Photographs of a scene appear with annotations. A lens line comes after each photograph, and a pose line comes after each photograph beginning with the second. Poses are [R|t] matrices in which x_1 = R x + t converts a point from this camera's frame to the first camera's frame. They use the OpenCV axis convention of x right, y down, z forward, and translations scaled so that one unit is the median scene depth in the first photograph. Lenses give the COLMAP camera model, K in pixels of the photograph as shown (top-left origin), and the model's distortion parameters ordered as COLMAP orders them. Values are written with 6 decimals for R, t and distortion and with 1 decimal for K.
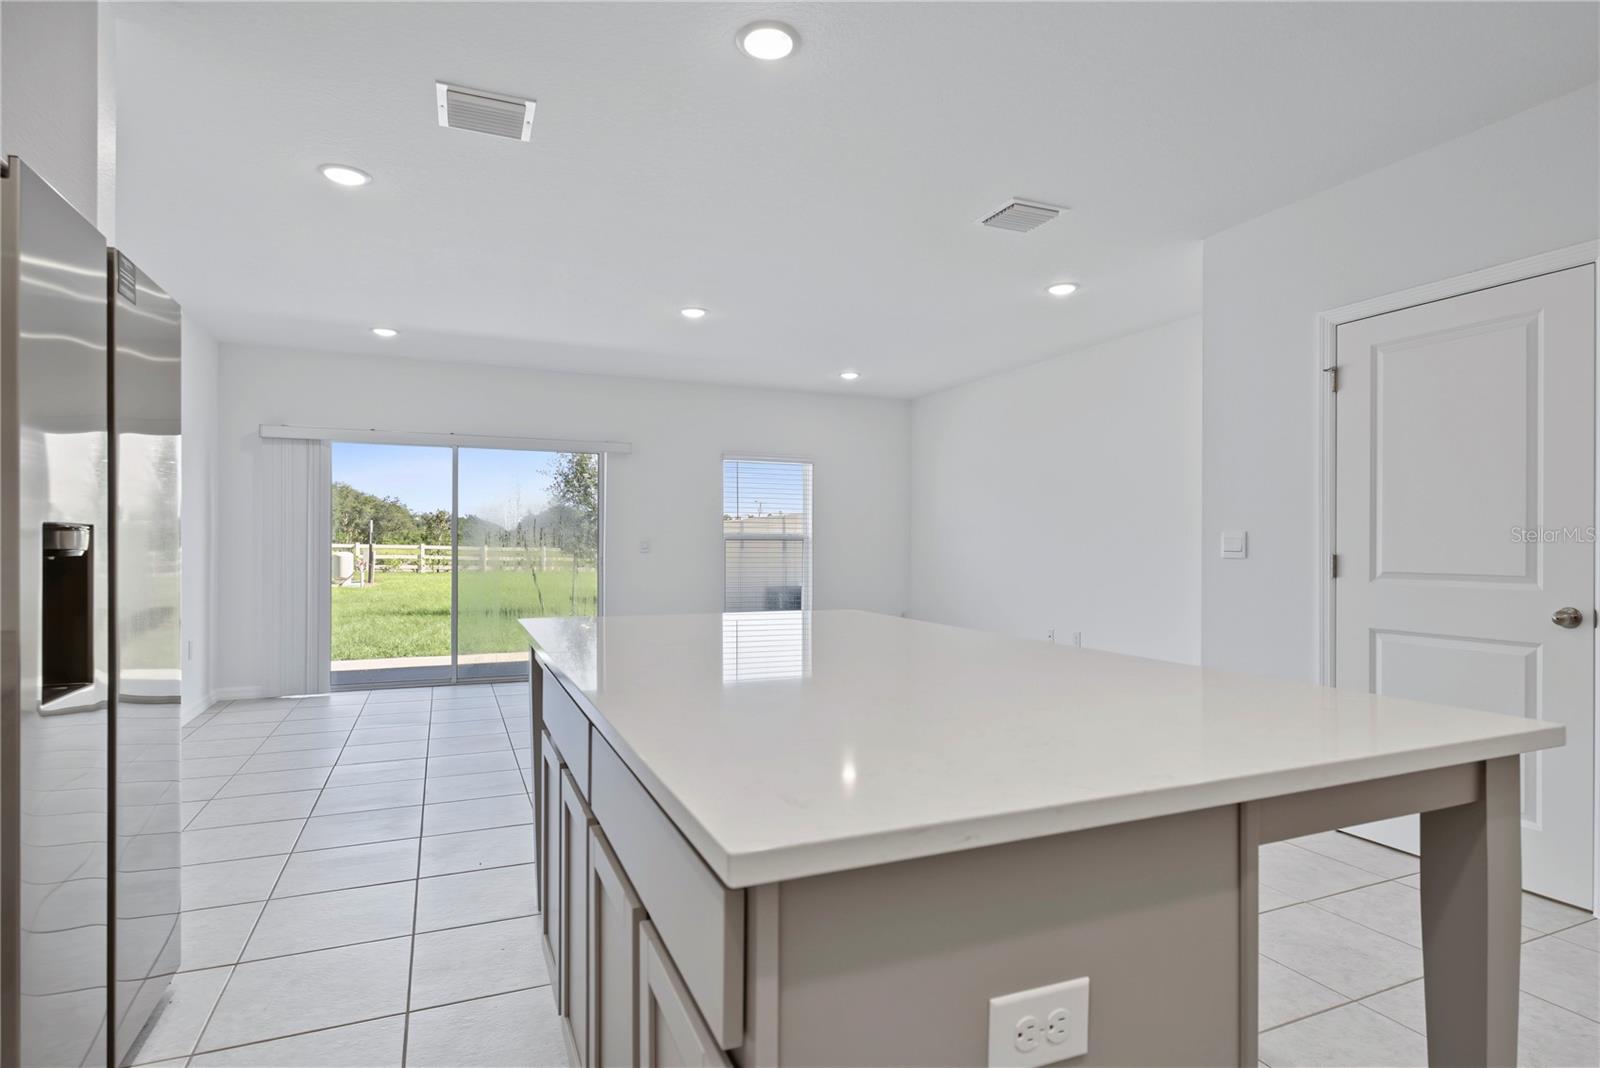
lens RADIAL K [[833.3, 0, 804.2], [0, 833.3, 544.2], [0, 0, 1]] dist [-0.004747, 0.001670]
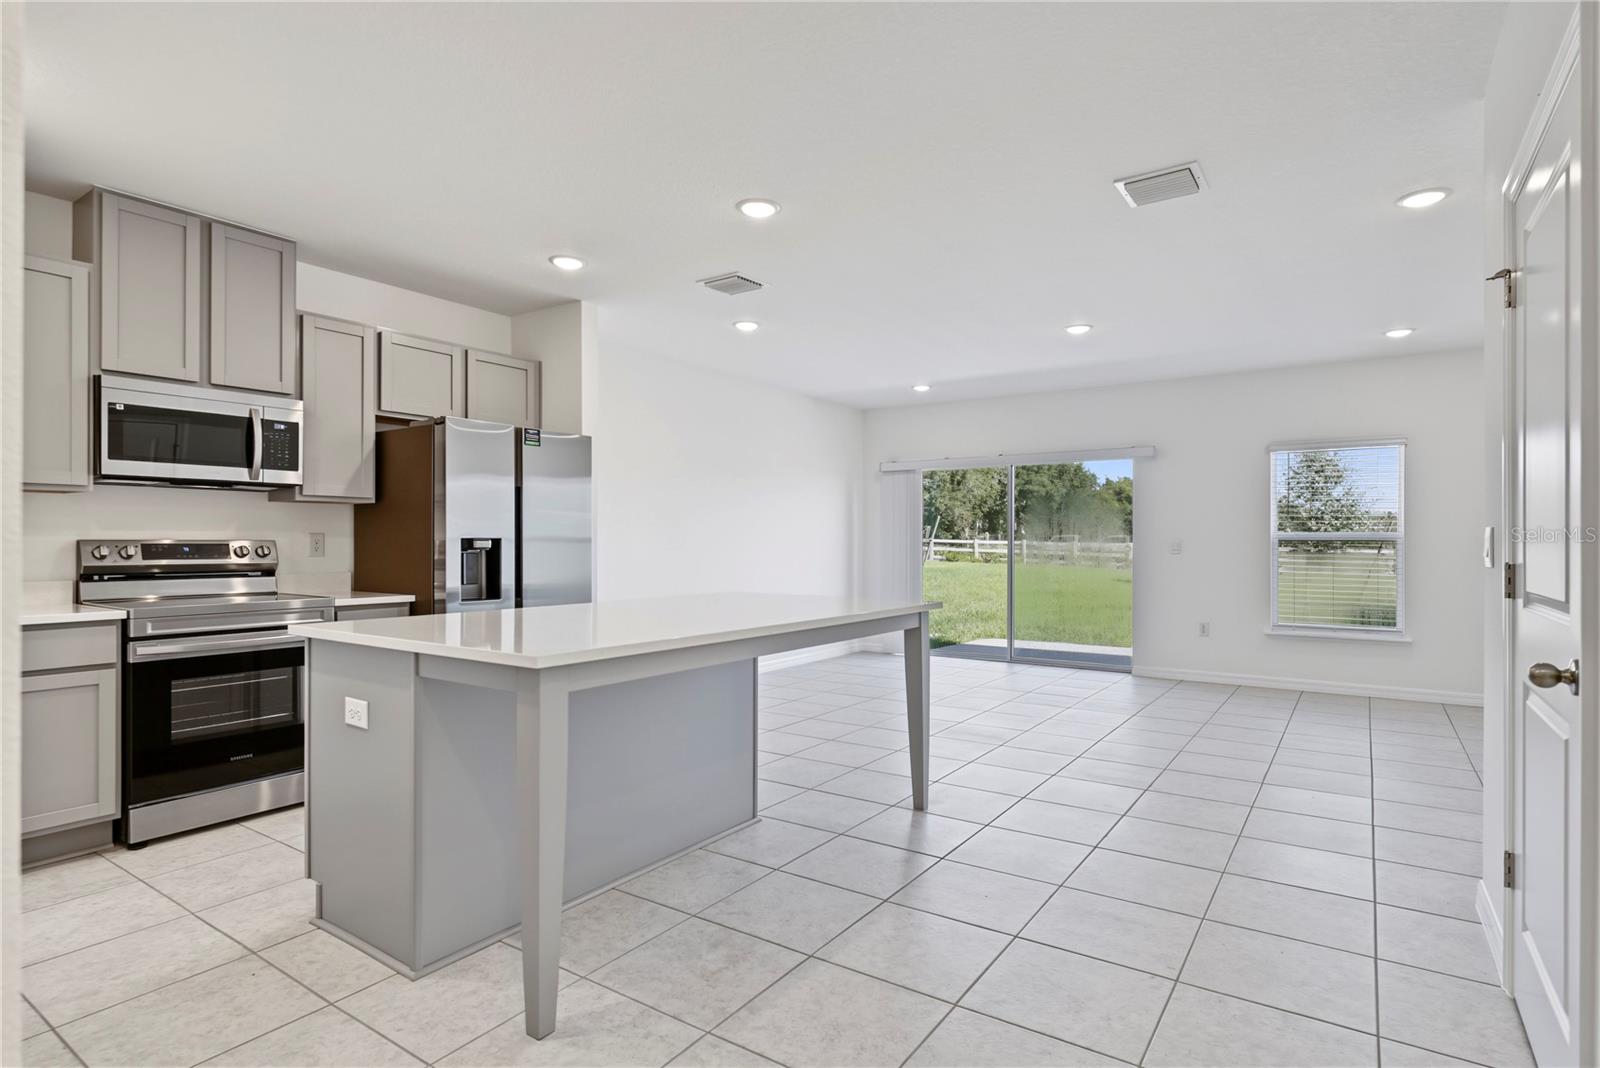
lens RADIAL K [[833.3, 0, 792.6], [0, 833.3, 542.7], [0, 0, 1]] dist [-0.004747, 0.001670]
pose [[0.526538, -0.003361, -0.850145, 0.445133], [0.000300, 0.999993, -0.003768, 0.000261], [0.850152, 0.001729, 0.526535, 0.096269]]
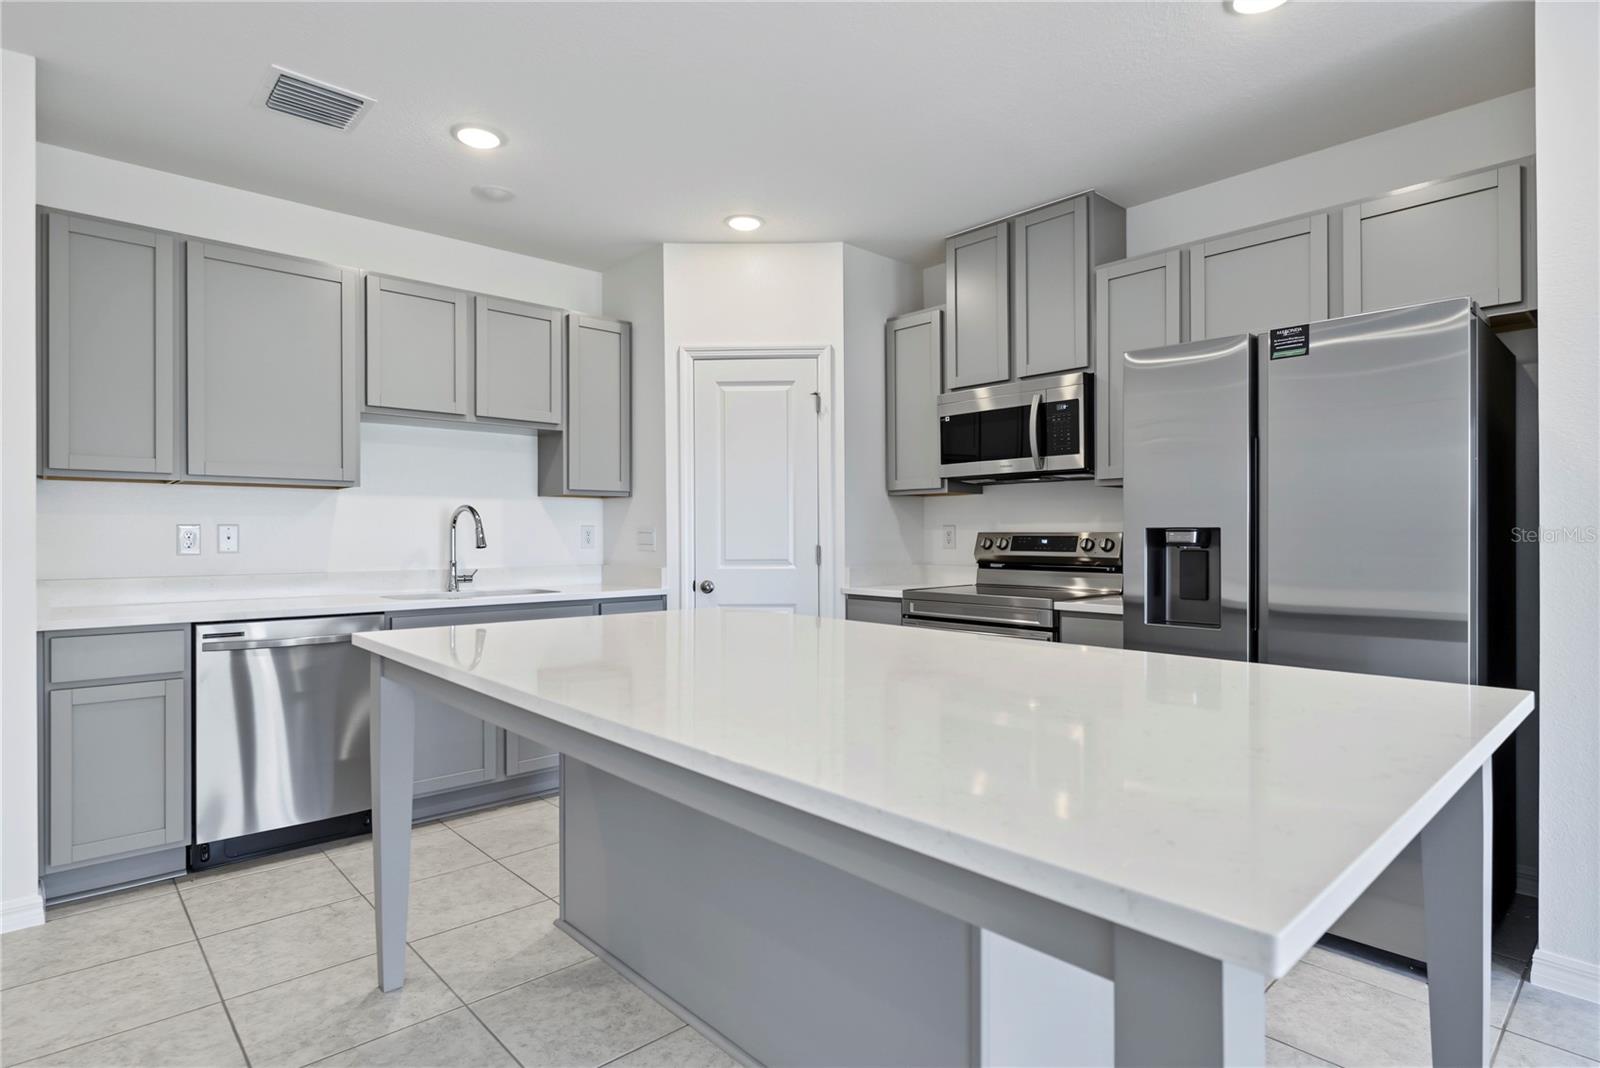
lens RADIAL K [[833.3, 0, 785.7], [0, 833.3, 531.6], [0, 0, 1]] dist [-0.004747, 0.001670]
pose [[-0.945132, -0.004975, -0.326651, 0.106901], [-0.003729, 0.999983, -0.004440, -0.001214], [0.326667, -0.002979, -0.945135, 0.530144]]
